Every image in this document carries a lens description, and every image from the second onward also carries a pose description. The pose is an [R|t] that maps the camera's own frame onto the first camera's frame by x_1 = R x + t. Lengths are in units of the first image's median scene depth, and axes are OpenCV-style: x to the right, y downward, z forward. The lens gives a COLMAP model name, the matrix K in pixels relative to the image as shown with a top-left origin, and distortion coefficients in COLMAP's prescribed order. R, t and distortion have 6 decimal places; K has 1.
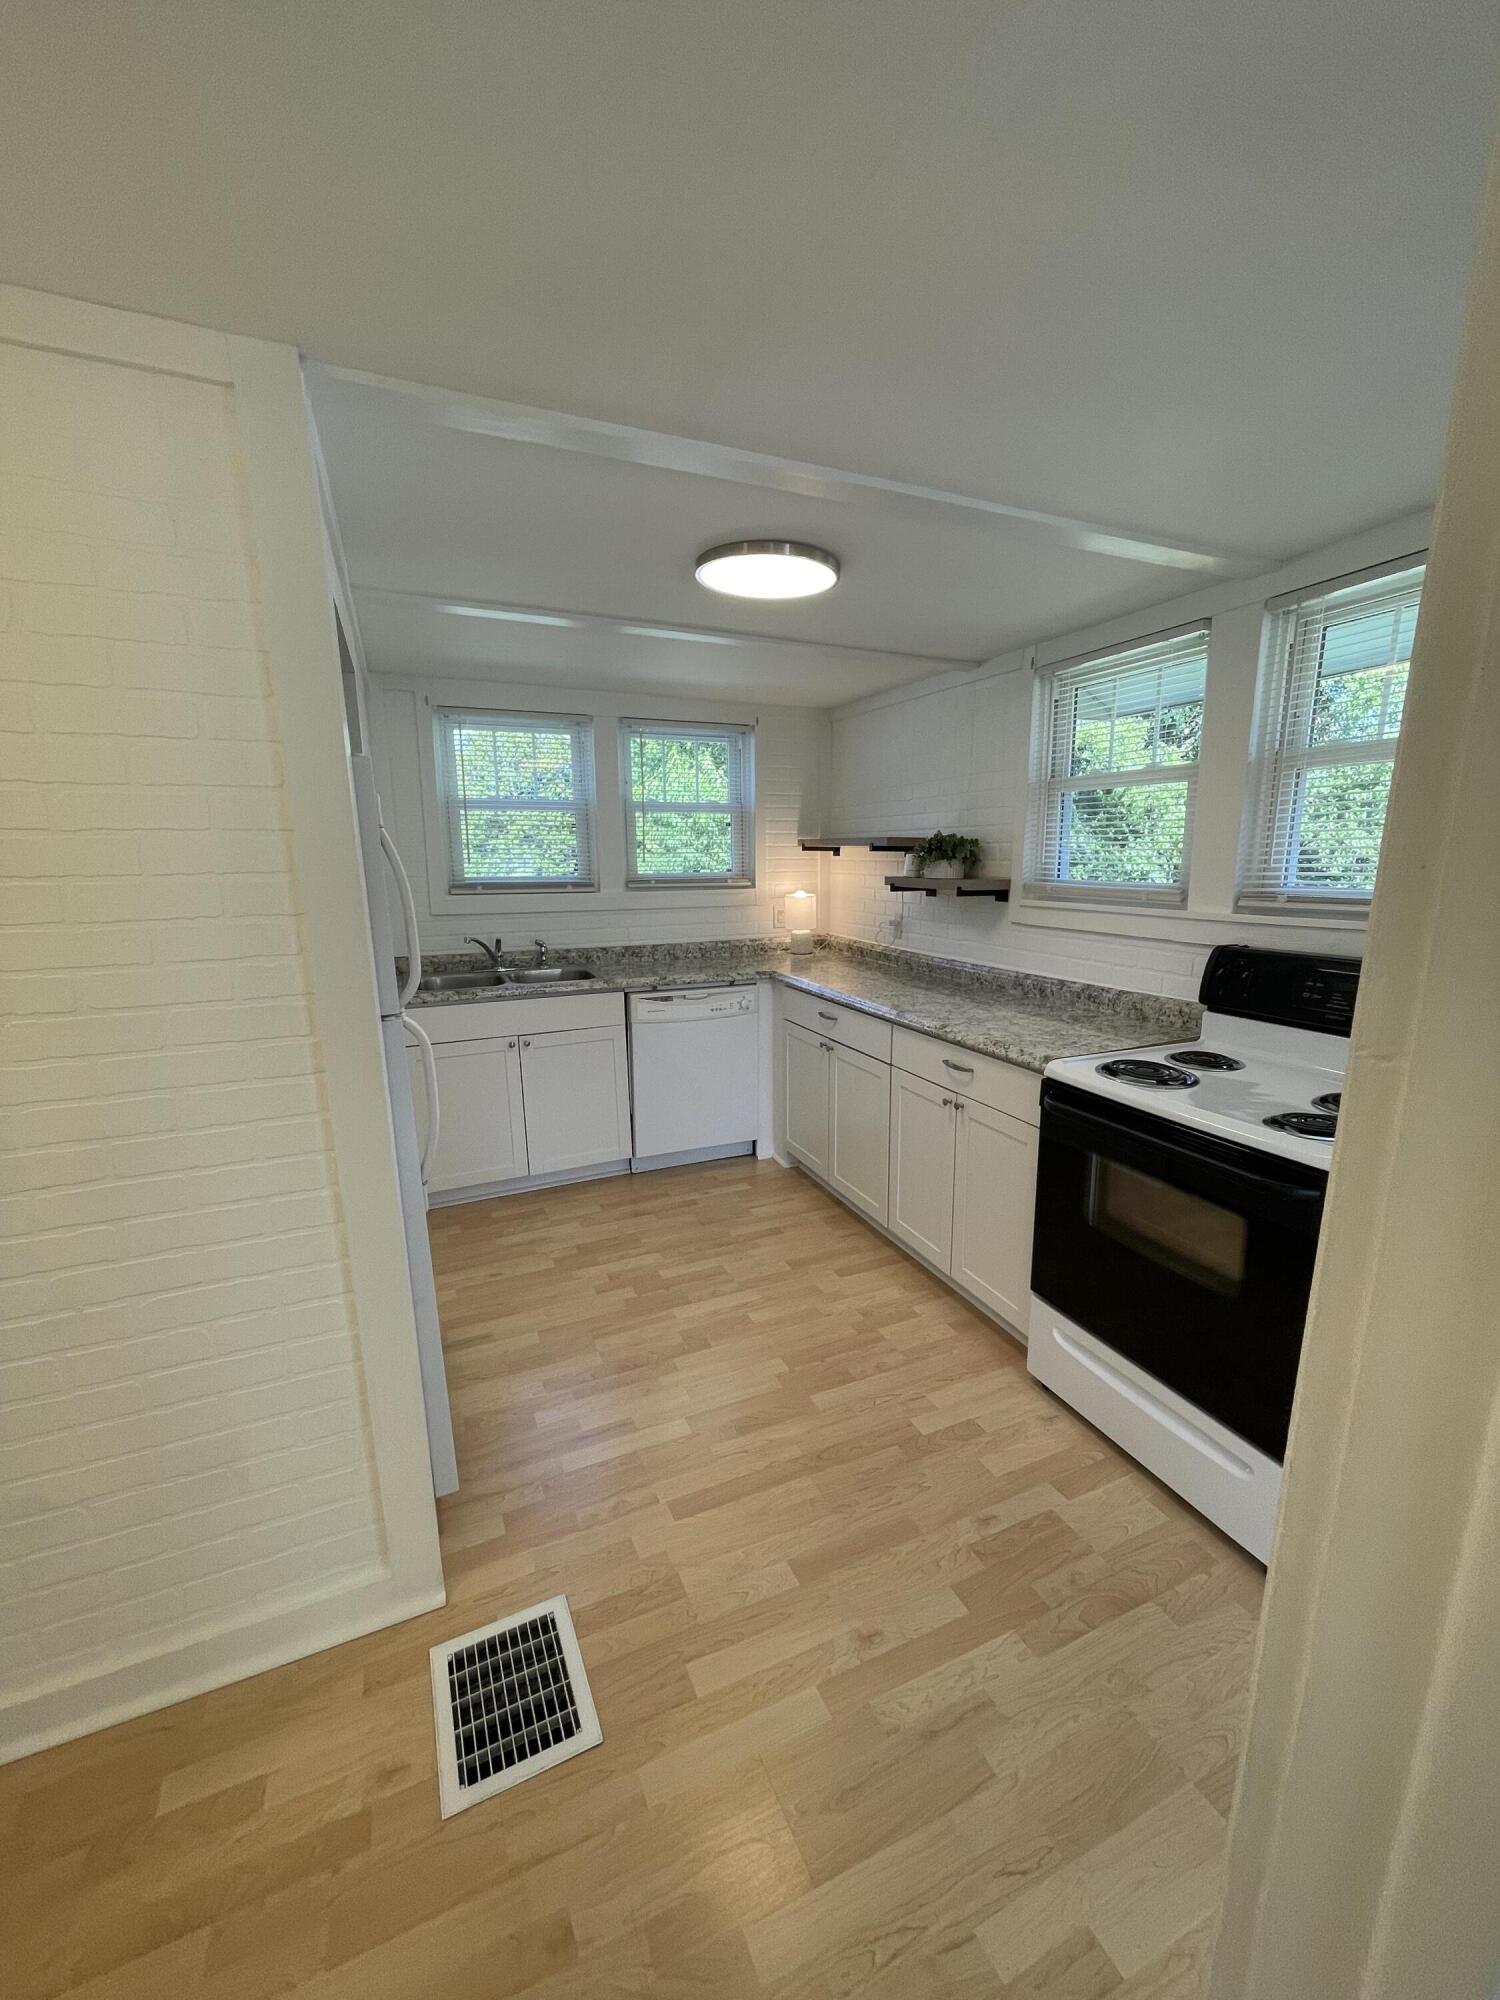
lens RADIAL K [[807.2, 0, 753.0], [0, 807.2, 1001.4], [0, 0, 1]] dist [0.000297, -0.000789]
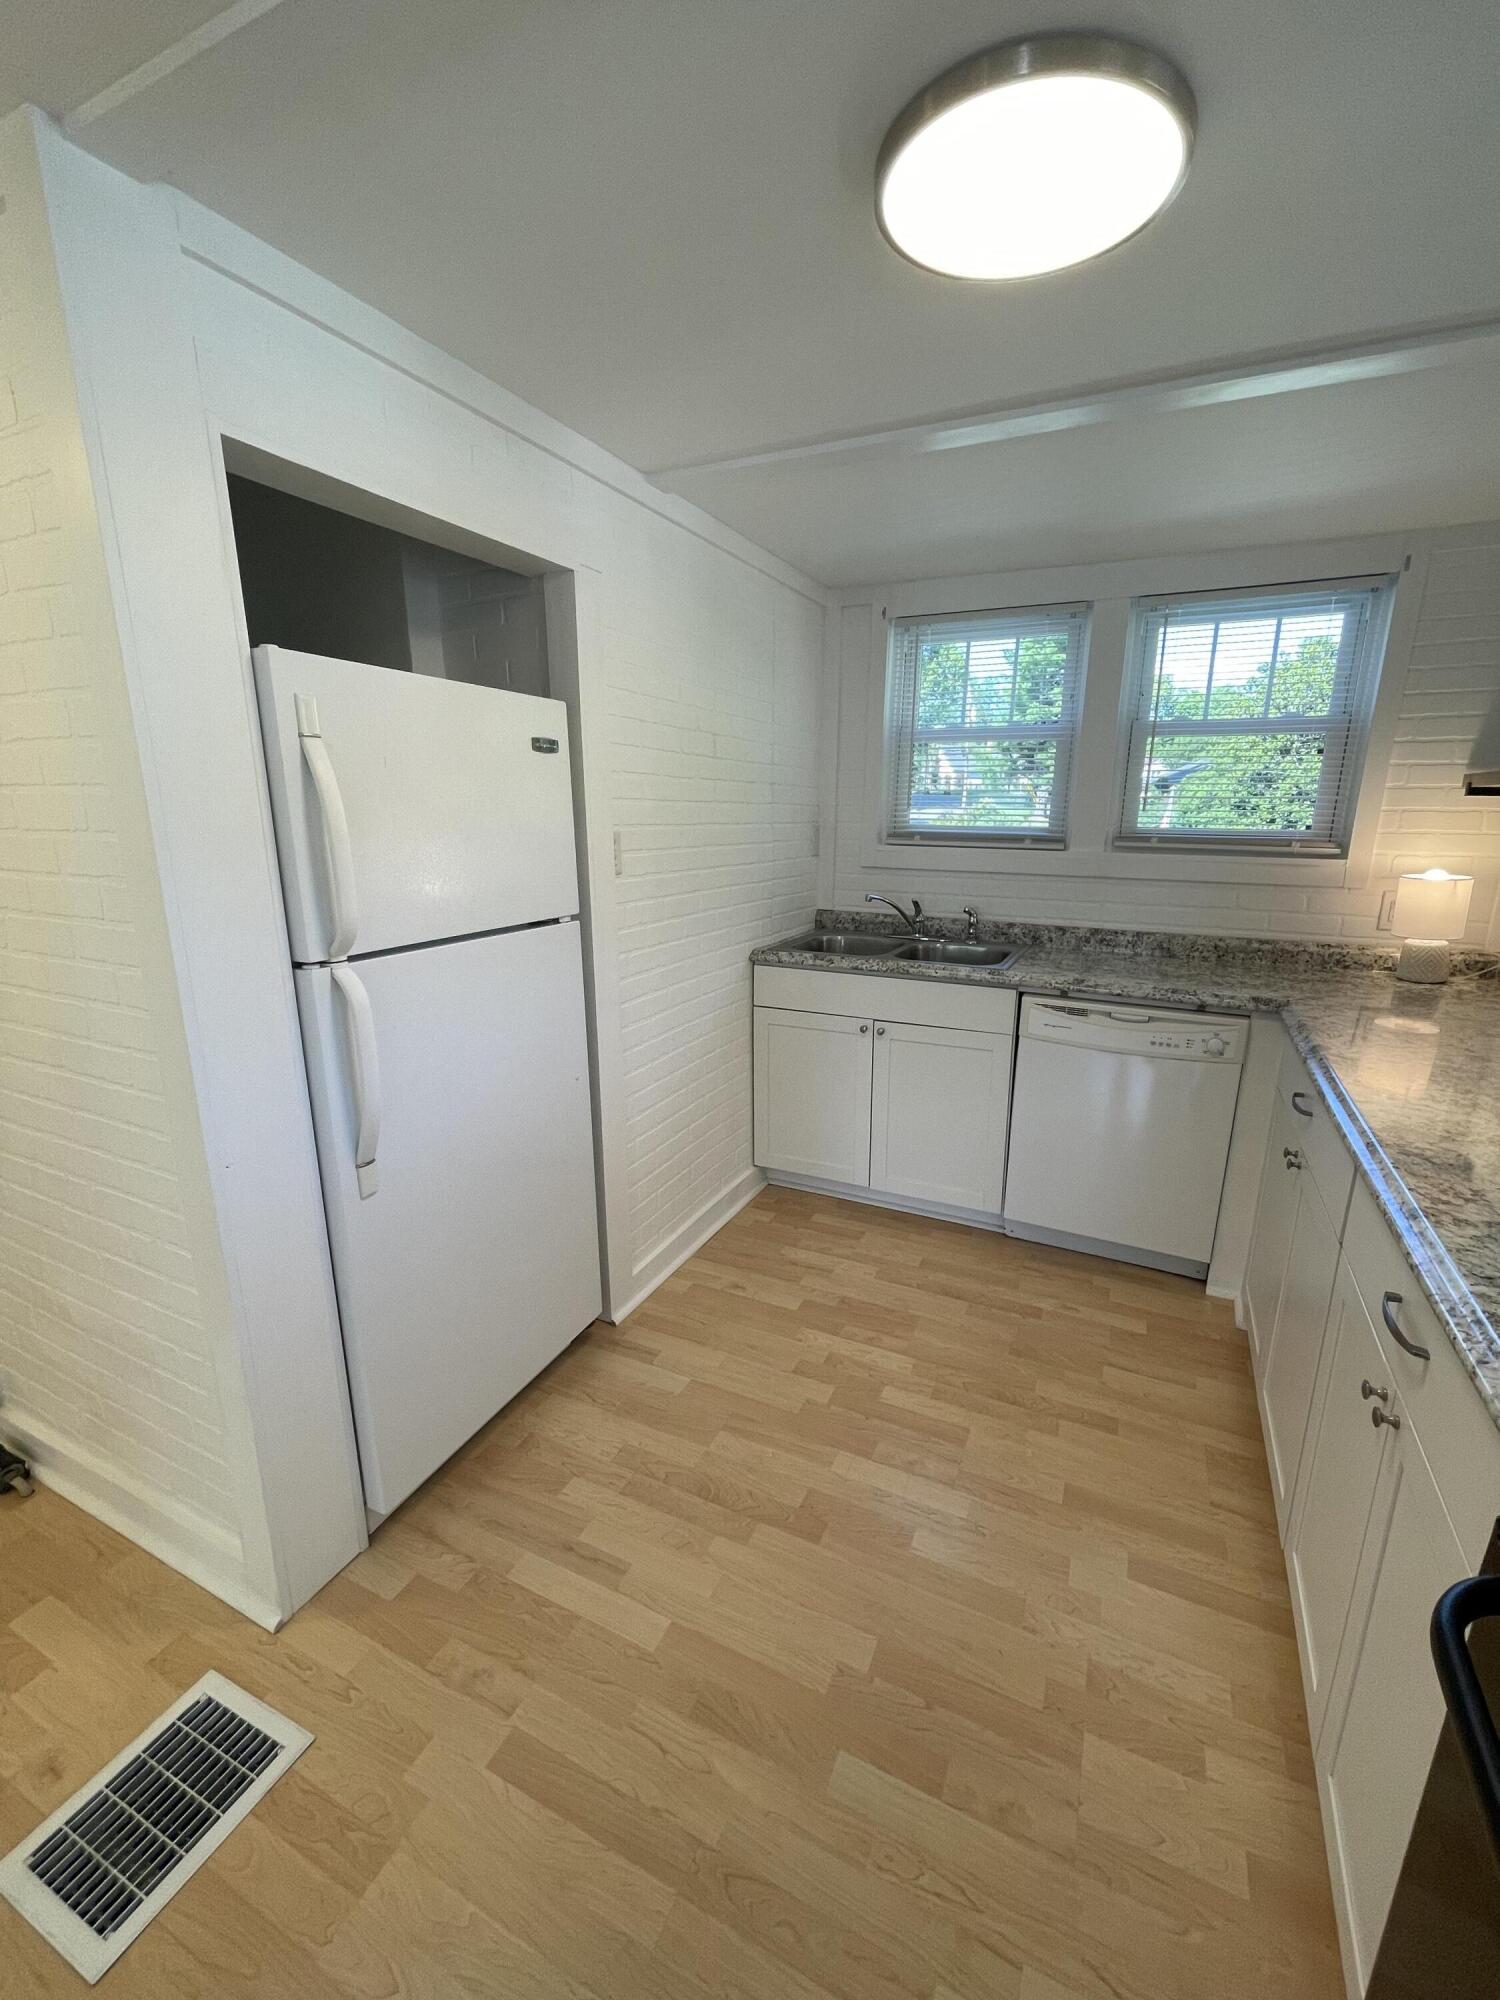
lens RADIAL K [[807.2, 0, 761.7], [0, 807.2, 1001.3], [0, 0, 1]] dist [0.000297, -0.000789]
pose [[0.652564, 0.188267, -0.733972, 0.308931], [-0.151873, 0.981483, 0.116726, -0.072497], [0.742357, 0.035299, 0.669074, 0.498885]]
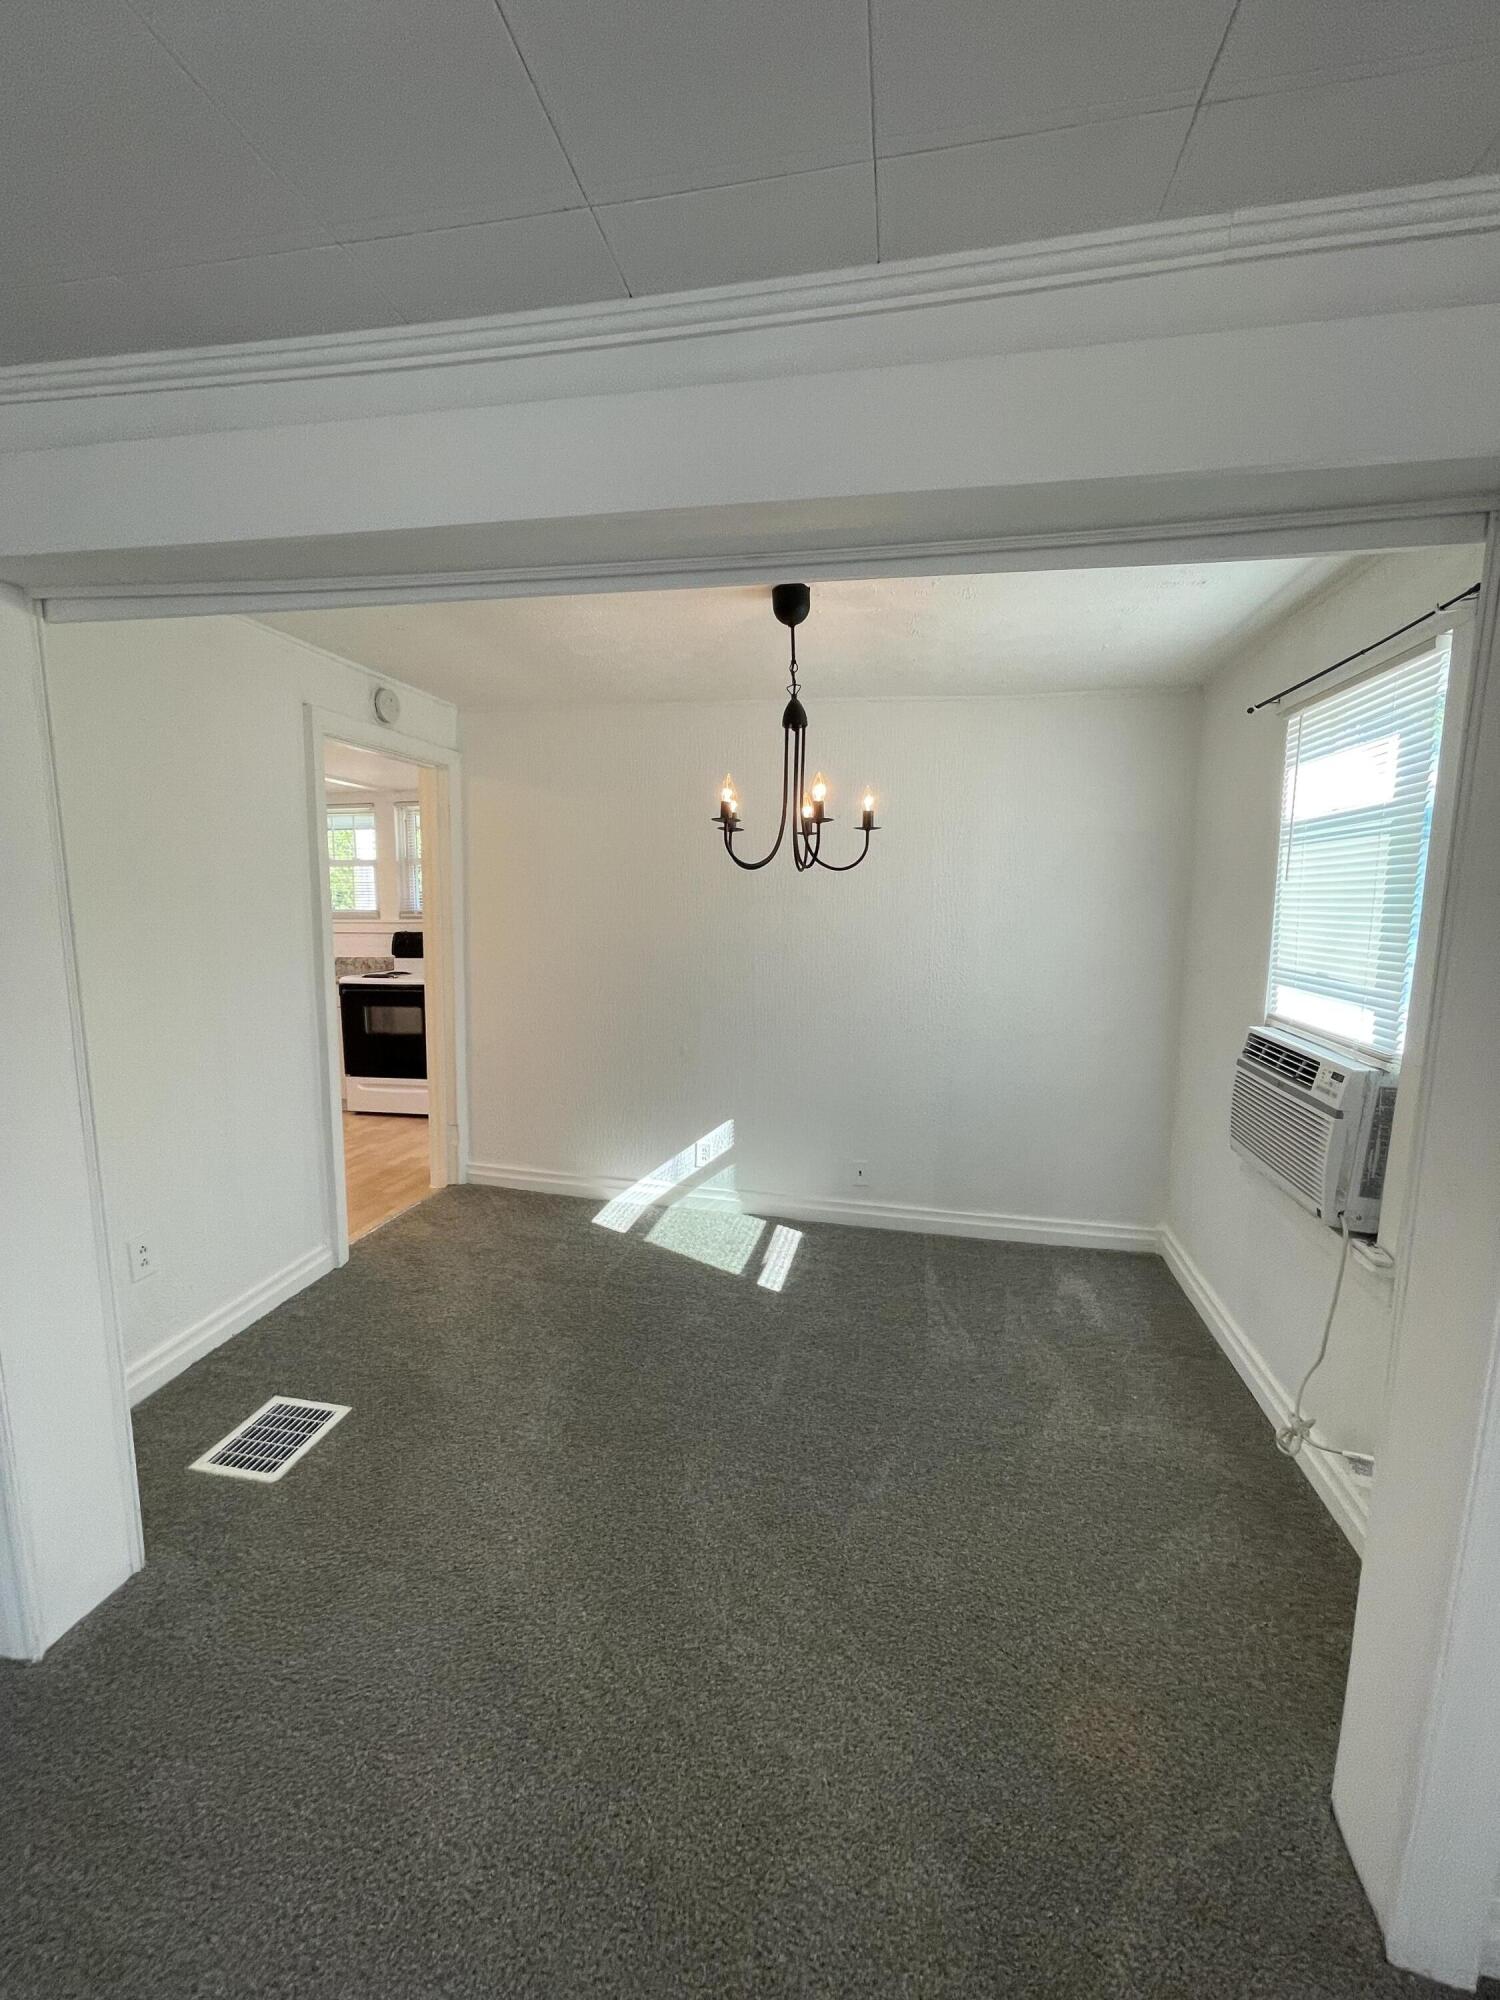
lens RADIAL K [[807.2, 0, 750.8], [0, 807.2, 1001.7], [0, 0, 1]] dist [0.000297, -0.000789]
pose [[0.569248, -0.095315, 0.816622, -0.820970], [0.138974, 0.990120, 0.018690, 0.237374], [-0.810335, 0.102850, 0.576870, -1.252153]]
